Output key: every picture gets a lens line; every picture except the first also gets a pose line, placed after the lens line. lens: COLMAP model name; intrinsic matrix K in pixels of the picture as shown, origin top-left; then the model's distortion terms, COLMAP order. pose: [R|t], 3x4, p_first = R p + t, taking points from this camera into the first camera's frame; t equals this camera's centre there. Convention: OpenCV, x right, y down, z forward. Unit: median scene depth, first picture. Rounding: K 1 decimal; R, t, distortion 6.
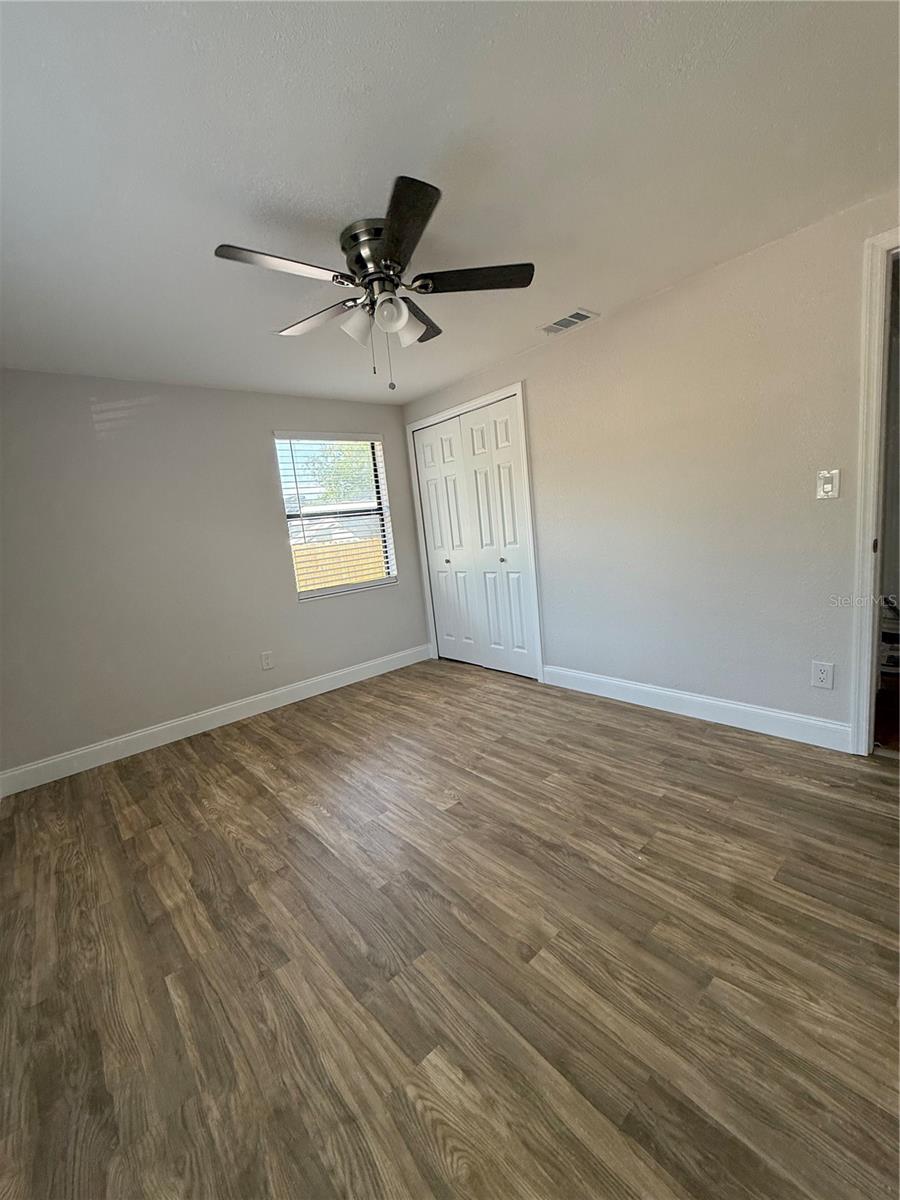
lens RADIAL K [[481.7, 0, 447.2], [0, 481.7, 600.8], [0, 0, 1]] dist [-0.002478, 0.000374]
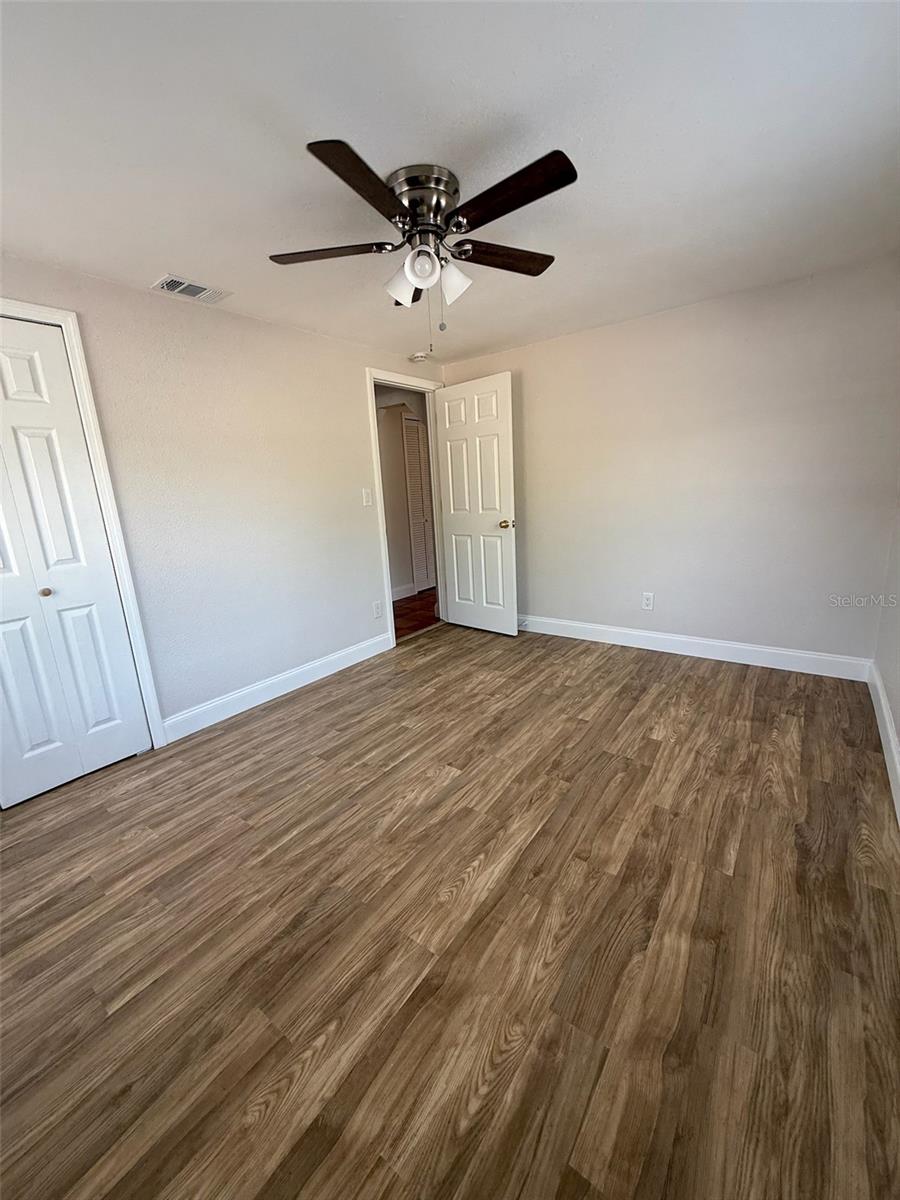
lens RADIAL K [[481.7, 0, 456.2], [0, 481.7, 597.7], [0, 0, 1]] dist [-0.002478, 0.000374]
pose [[-0.219853, -0.103073, 0.970073, -1.021295], [0.235357, 0.959424, 0.155282, -0.093483], [-0.946716, 0.262453, -0.186673, 1.154905]]
